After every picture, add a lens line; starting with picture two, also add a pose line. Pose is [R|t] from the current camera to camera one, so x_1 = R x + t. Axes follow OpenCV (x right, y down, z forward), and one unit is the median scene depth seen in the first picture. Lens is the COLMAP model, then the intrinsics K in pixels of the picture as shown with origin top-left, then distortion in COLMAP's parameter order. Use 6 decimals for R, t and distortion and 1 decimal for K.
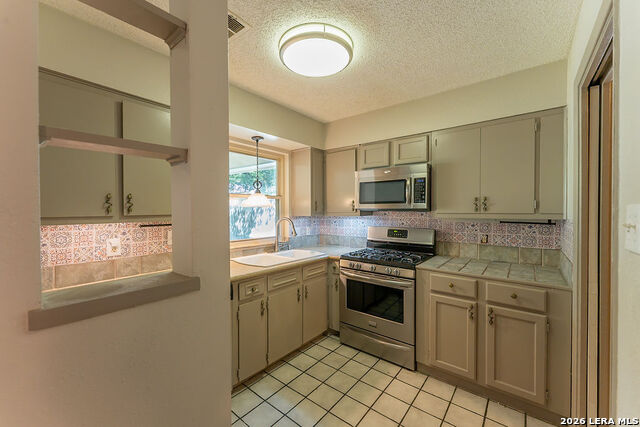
lens RADIAL K [[258.4, 0, 319.2], [0, 258.4, 212.7], [0, 0, 1]] dist [-0.001360, 0.000351]
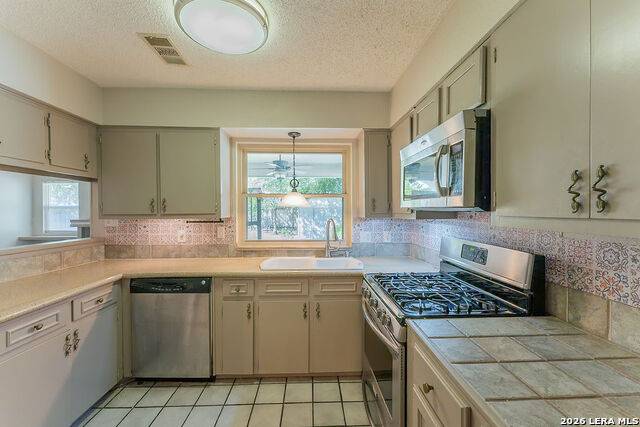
lens RADIAL K [[258.4, 0, 318.9], [0, 258.4, 213.4], [0, 0, 1]] dist [-0.001360, 0.000351]
pose [[0.656467, 0.008735, -0.754304, 0.542793], [-0.008433, 0.999955, 0.004240, -0.002500], [0.754308, 0.003578, 0.656511, 0.449969]]
